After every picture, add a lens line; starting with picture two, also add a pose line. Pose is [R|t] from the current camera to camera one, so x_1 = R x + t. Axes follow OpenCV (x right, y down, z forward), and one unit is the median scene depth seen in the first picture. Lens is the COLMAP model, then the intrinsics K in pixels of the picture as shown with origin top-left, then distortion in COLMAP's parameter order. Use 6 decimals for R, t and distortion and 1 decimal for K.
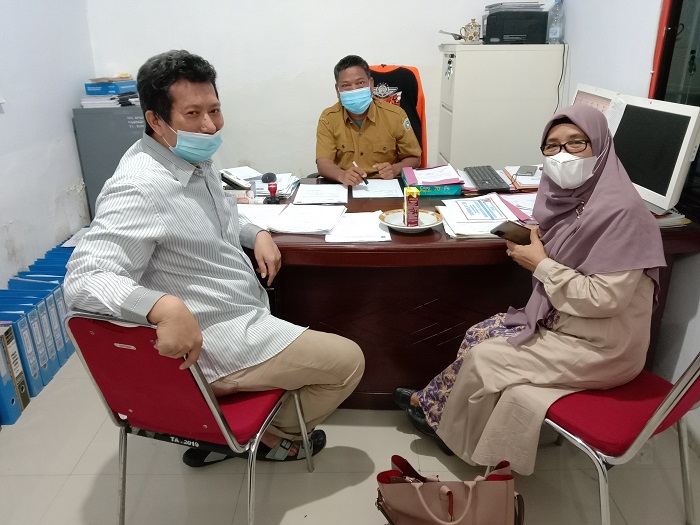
lens RADIAL K [[537.1, 0, 350.0], [0, 537.1, 262.5], [0, 0, 1]] dist [-0.035828, 0.037423]
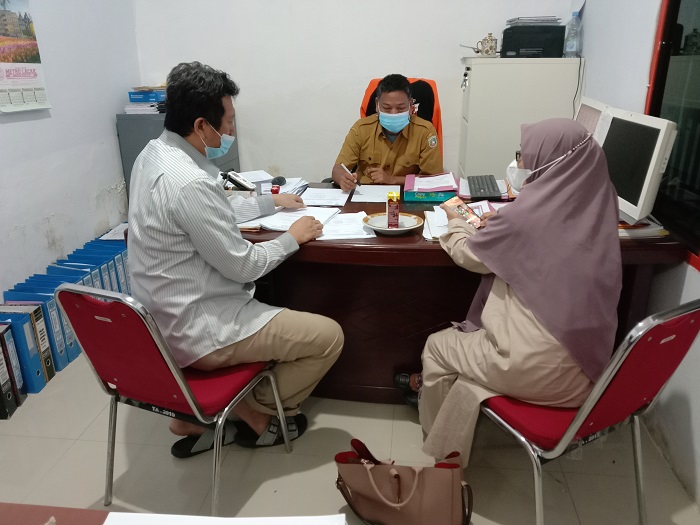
lens RADIAL K [[525.6, 0, 350.0], [0, 525.6, 262.5], [0, 0, 1]] dist [-0.001421, -0.002692]
pose [[0.994574, 0.041025, -0.095606, 0.112382], [-0.042412, 0.999022, -0.012519, 0.014295], [0.094999, 0.016506, 0.995341, -0.040049]]
